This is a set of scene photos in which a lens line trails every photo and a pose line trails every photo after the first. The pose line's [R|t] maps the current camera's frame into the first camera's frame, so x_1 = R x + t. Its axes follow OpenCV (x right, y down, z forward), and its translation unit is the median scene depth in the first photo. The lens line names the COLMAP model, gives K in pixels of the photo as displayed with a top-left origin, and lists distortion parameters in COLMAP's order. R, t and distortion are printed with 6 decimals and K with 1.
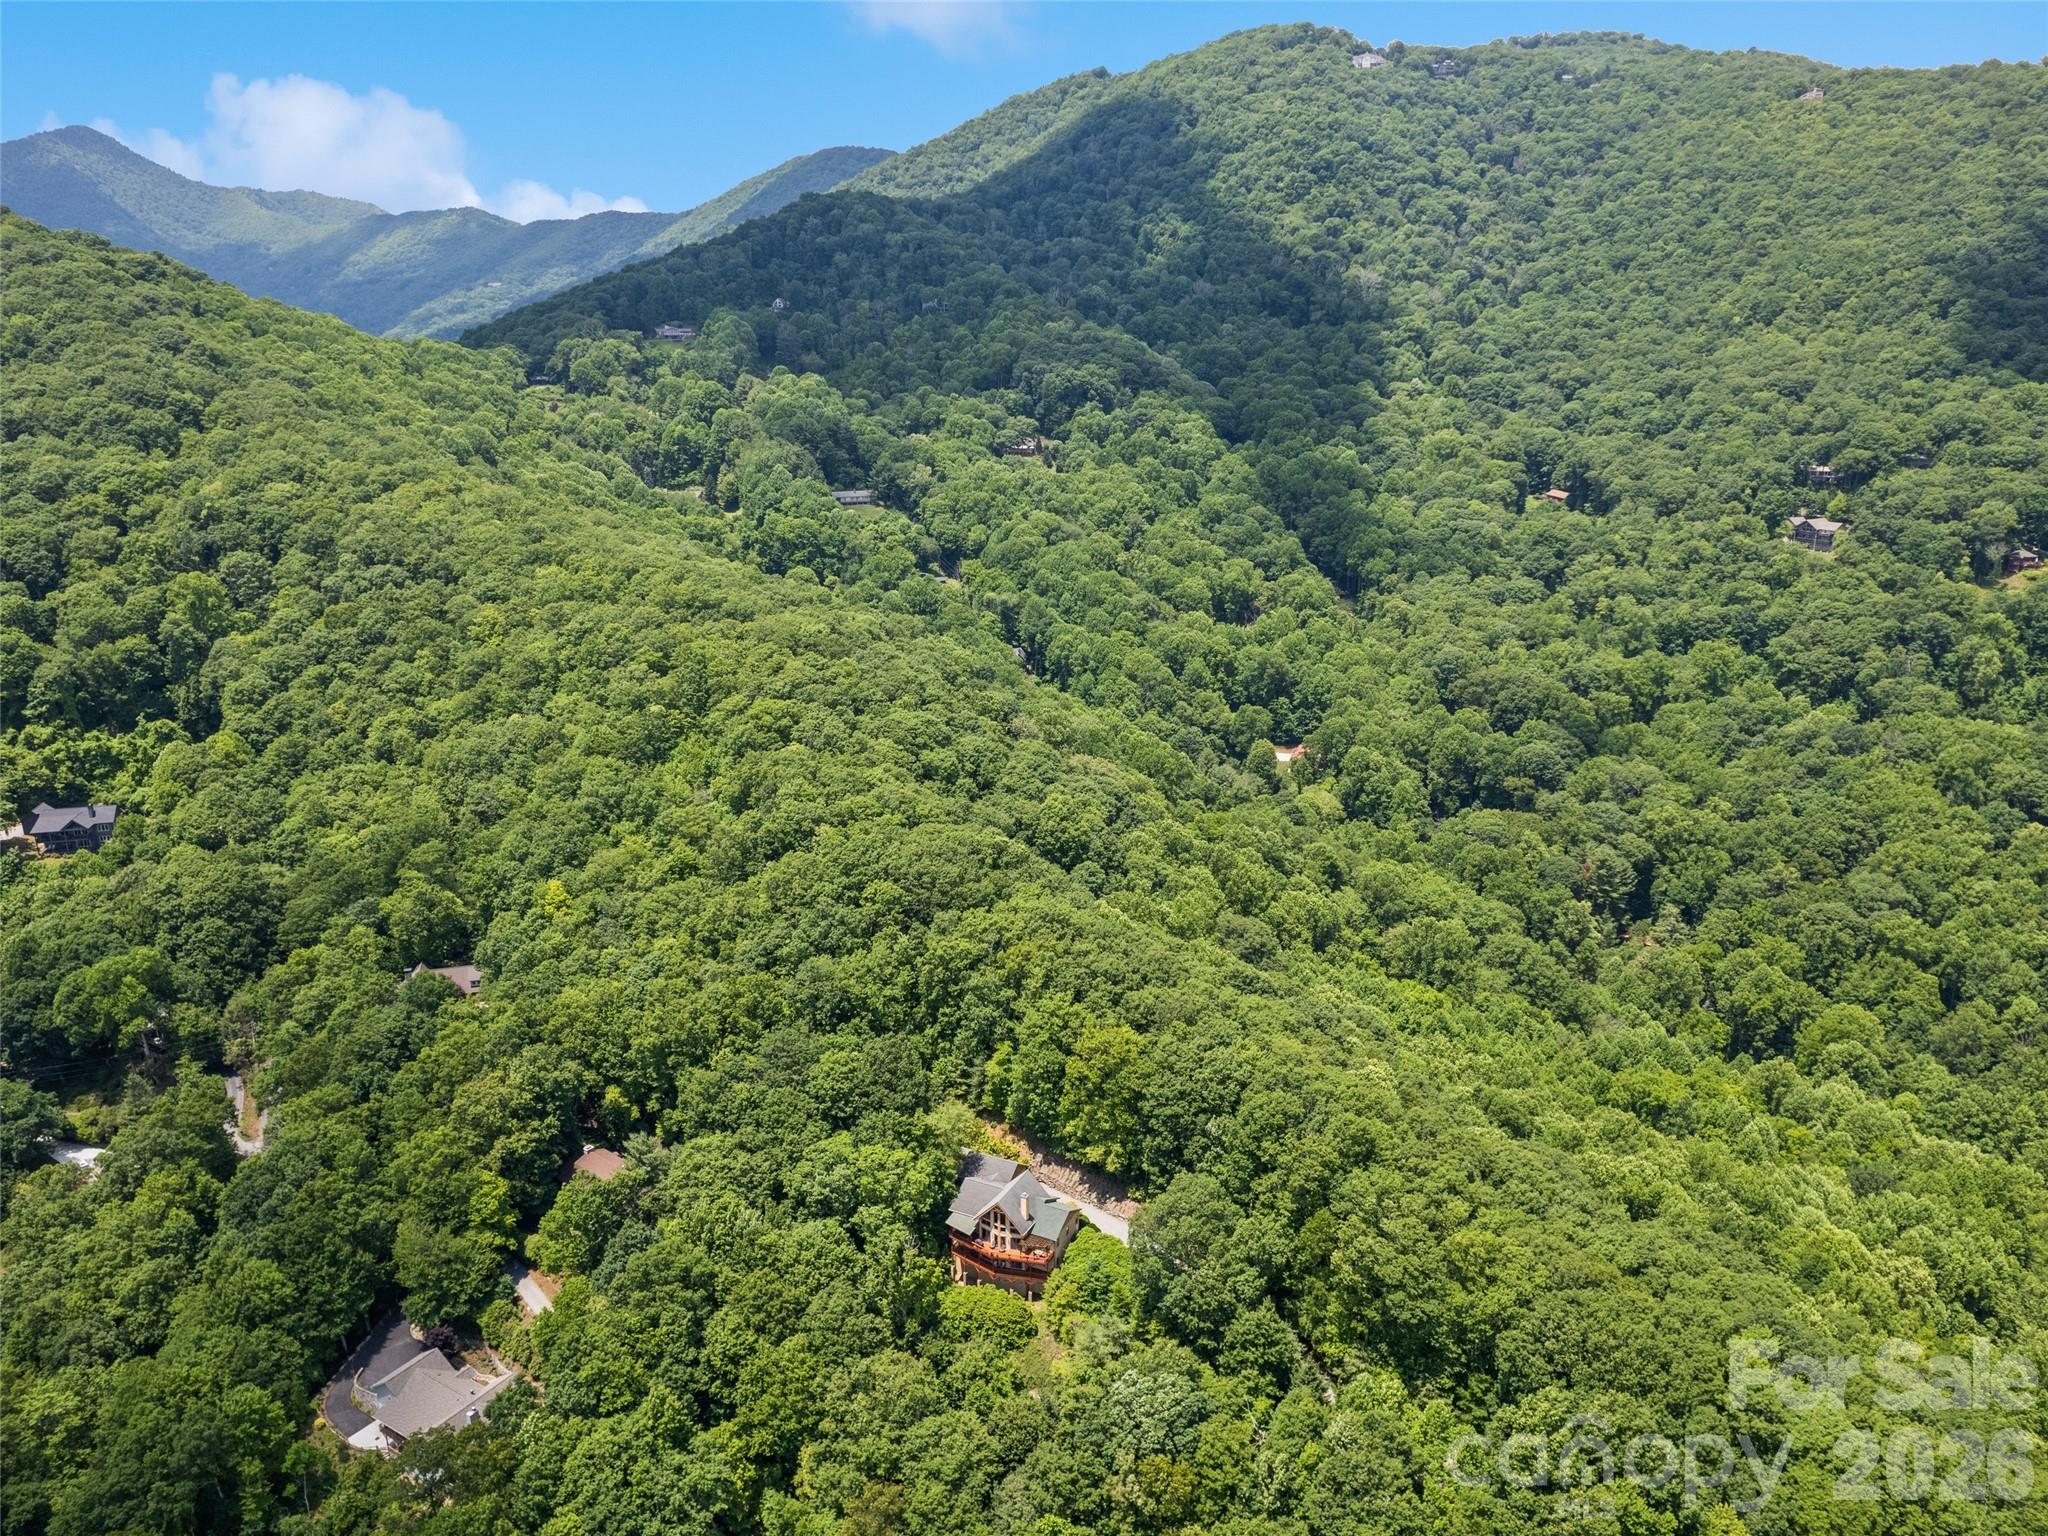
lens RADIAL K [[1528.5, 0, 1022.3], [0, 1528.5, 640.5], [0, 0, 1]] dist [-0.064742, 0.064386]
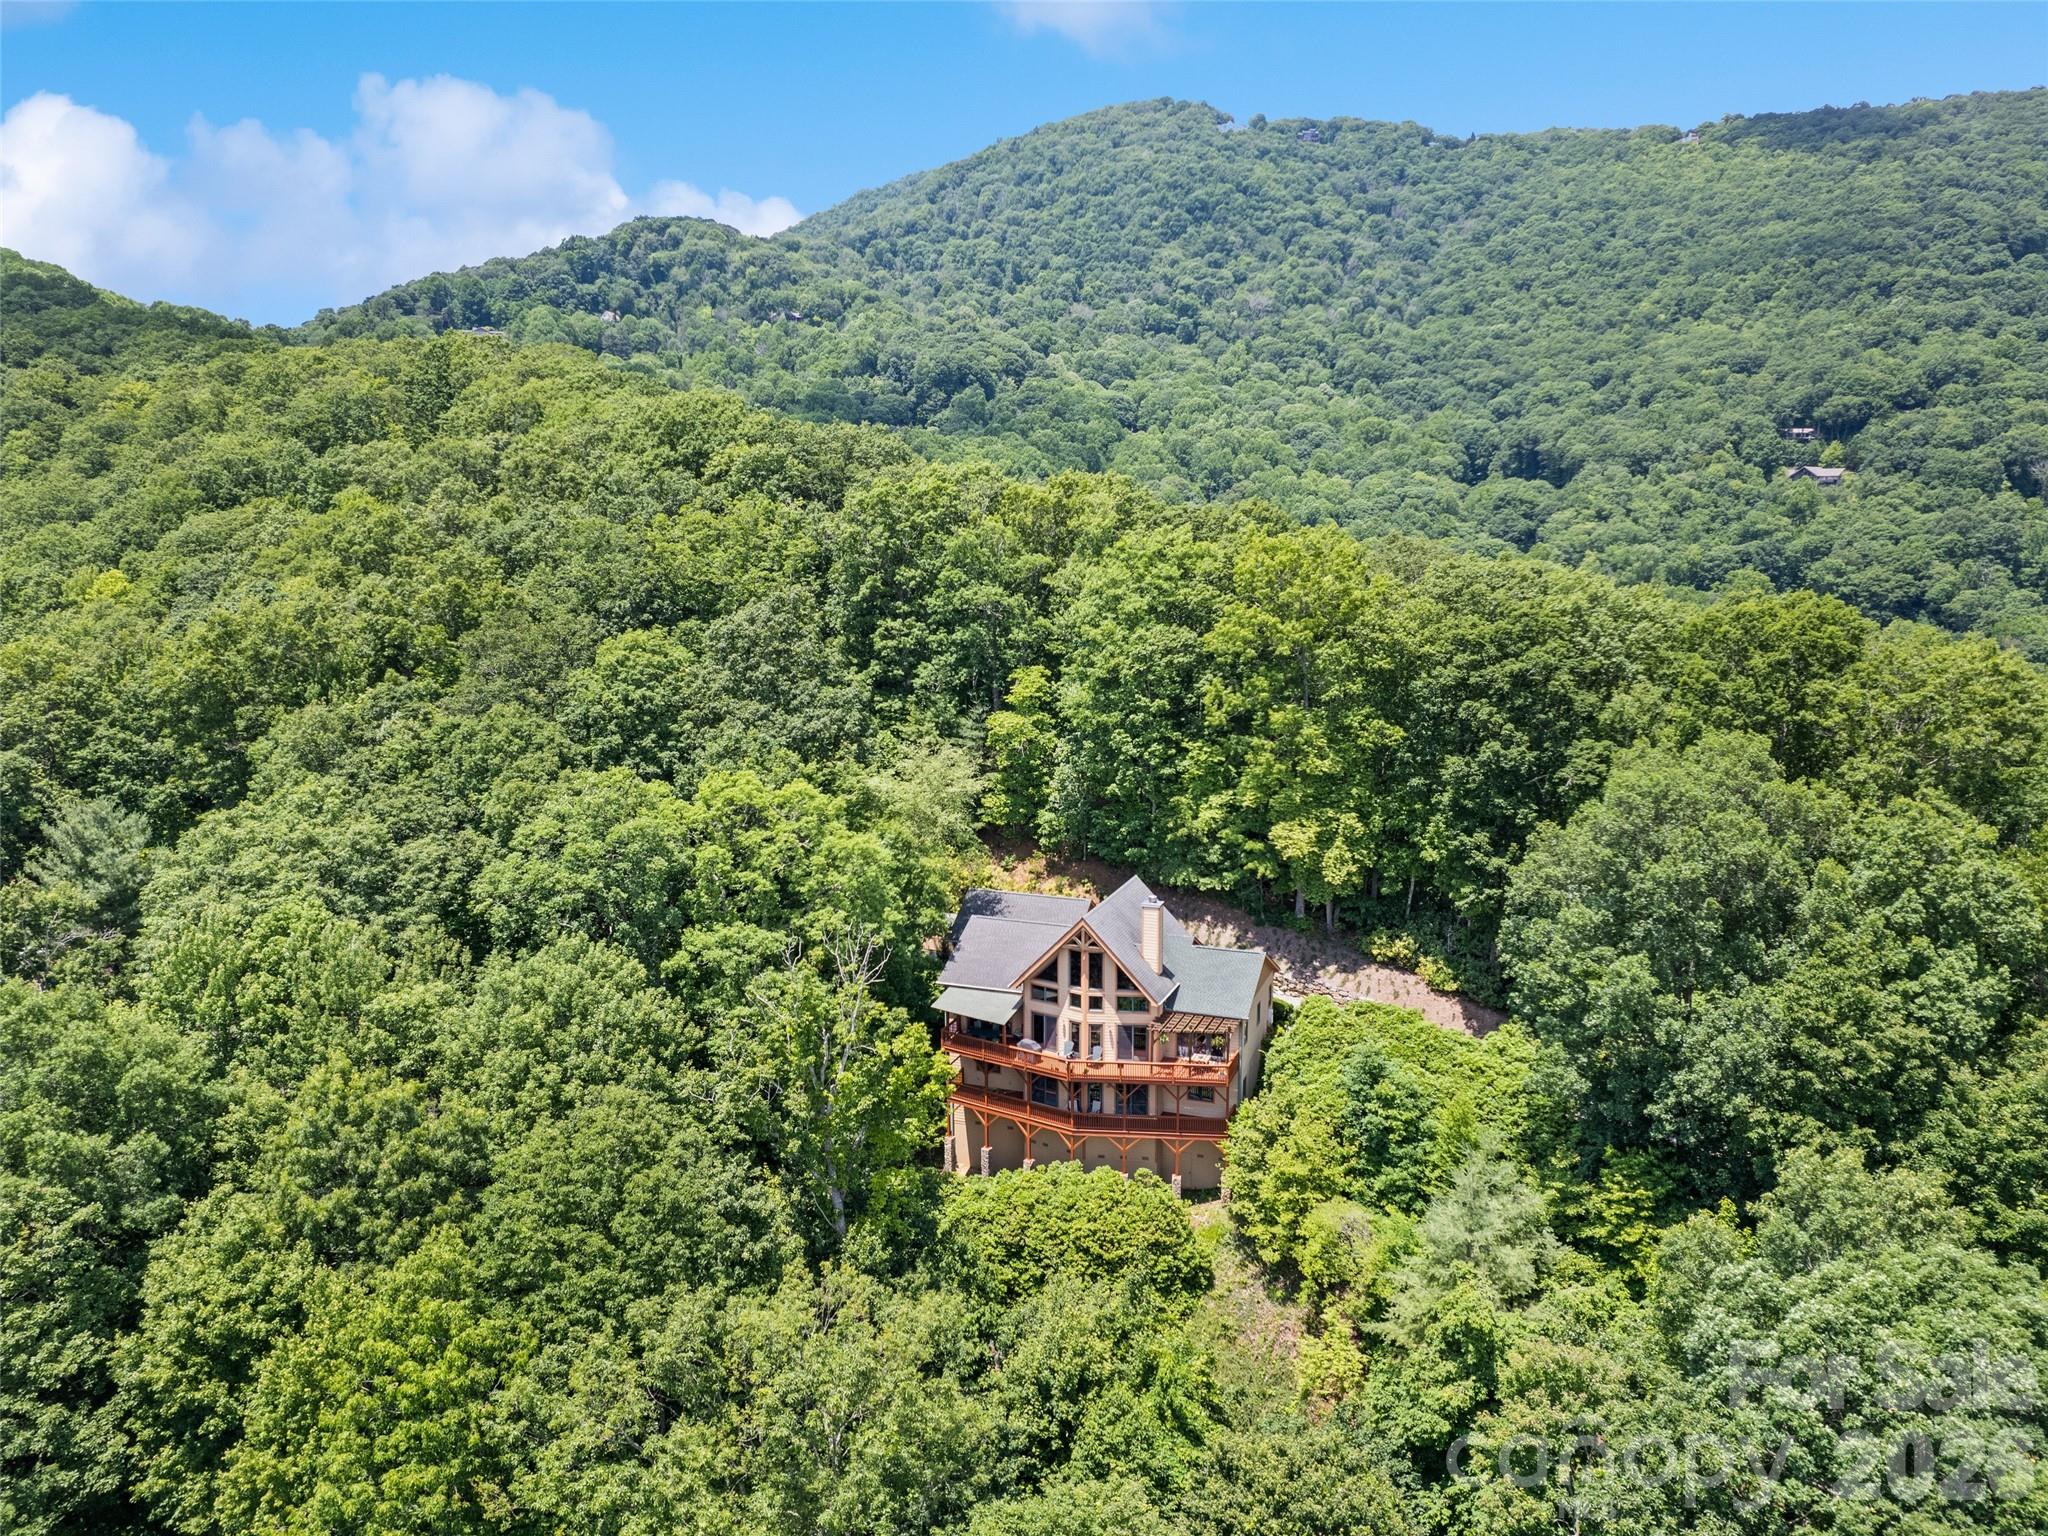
lens RADIAL K [[1528.5, 0, 1022.3], [0, 1528.5, 640.5], [0, 0, 1]] dist [-0.064742, 0.064386]
pose [[0.994646, -0.013213, 0.102492, -0.022048], [0.024584, 0.993573, -0.110488, 0.113306], [-0.100374, 0.112416, 0.988579, 0.208837]]
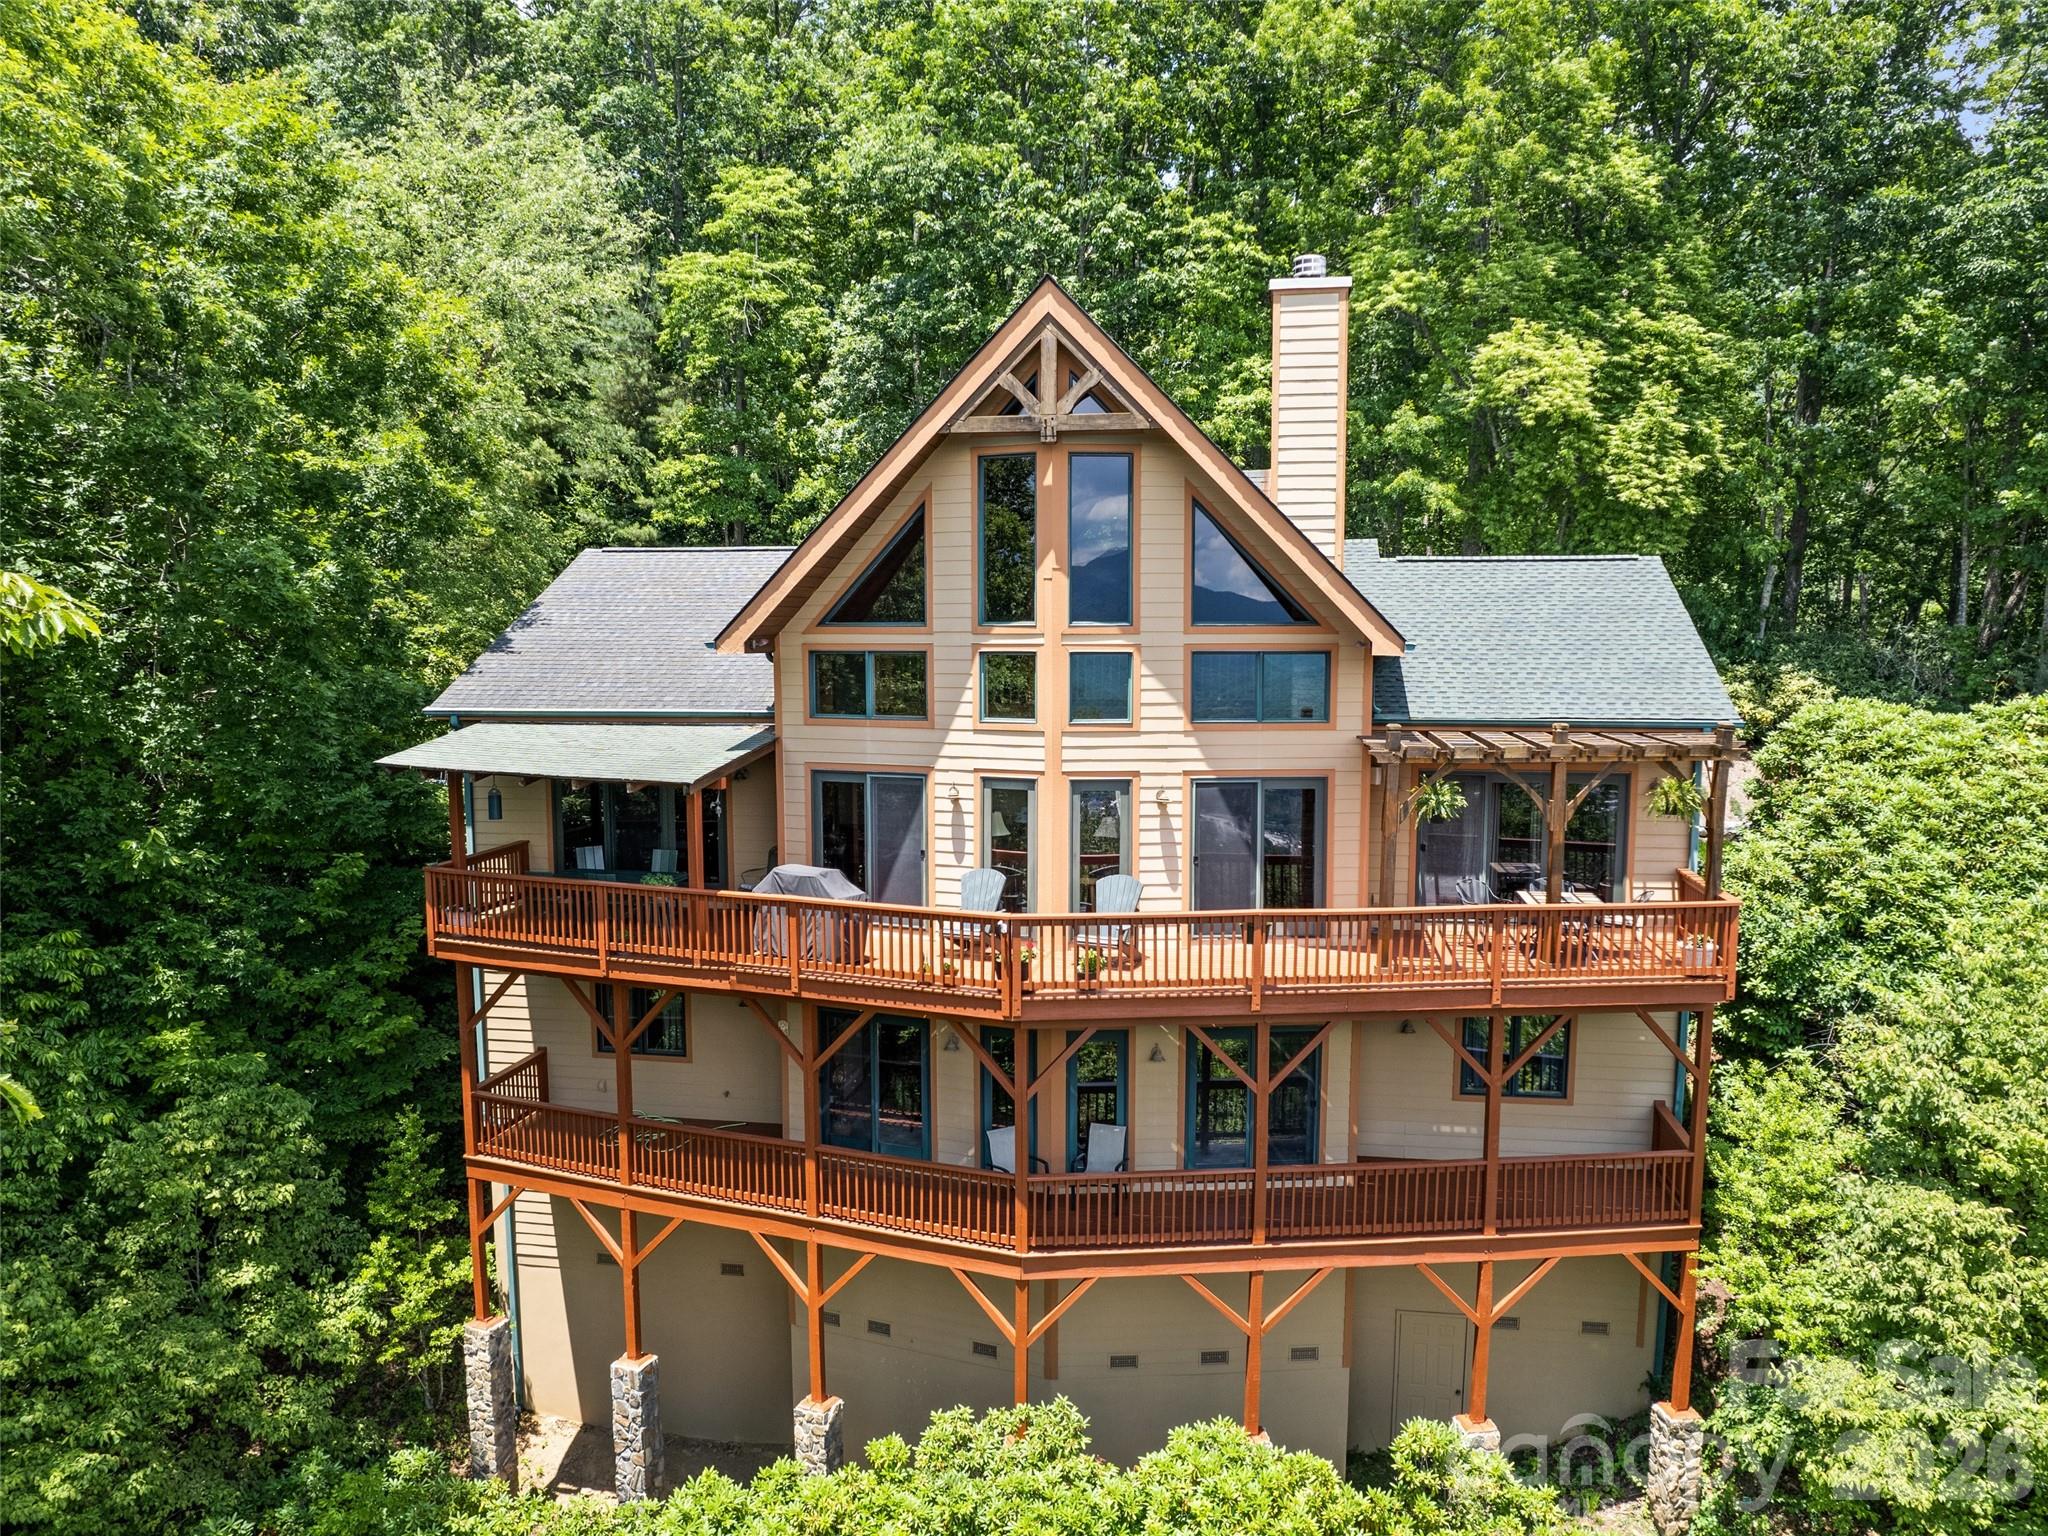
lens RADIAL K [[1487.5, 0, 1024.0], [0, 1487.5, 768.0], [0, 0, 1]] dist [-0.066746, 0.050015]
pose [[0.959516, -0.028670, 0.280191, -0.013073], [0.061772, 0.992007, -0.110032, 0.133058], [-0.274797, 0.122885, 0.953617, 0.306467]]
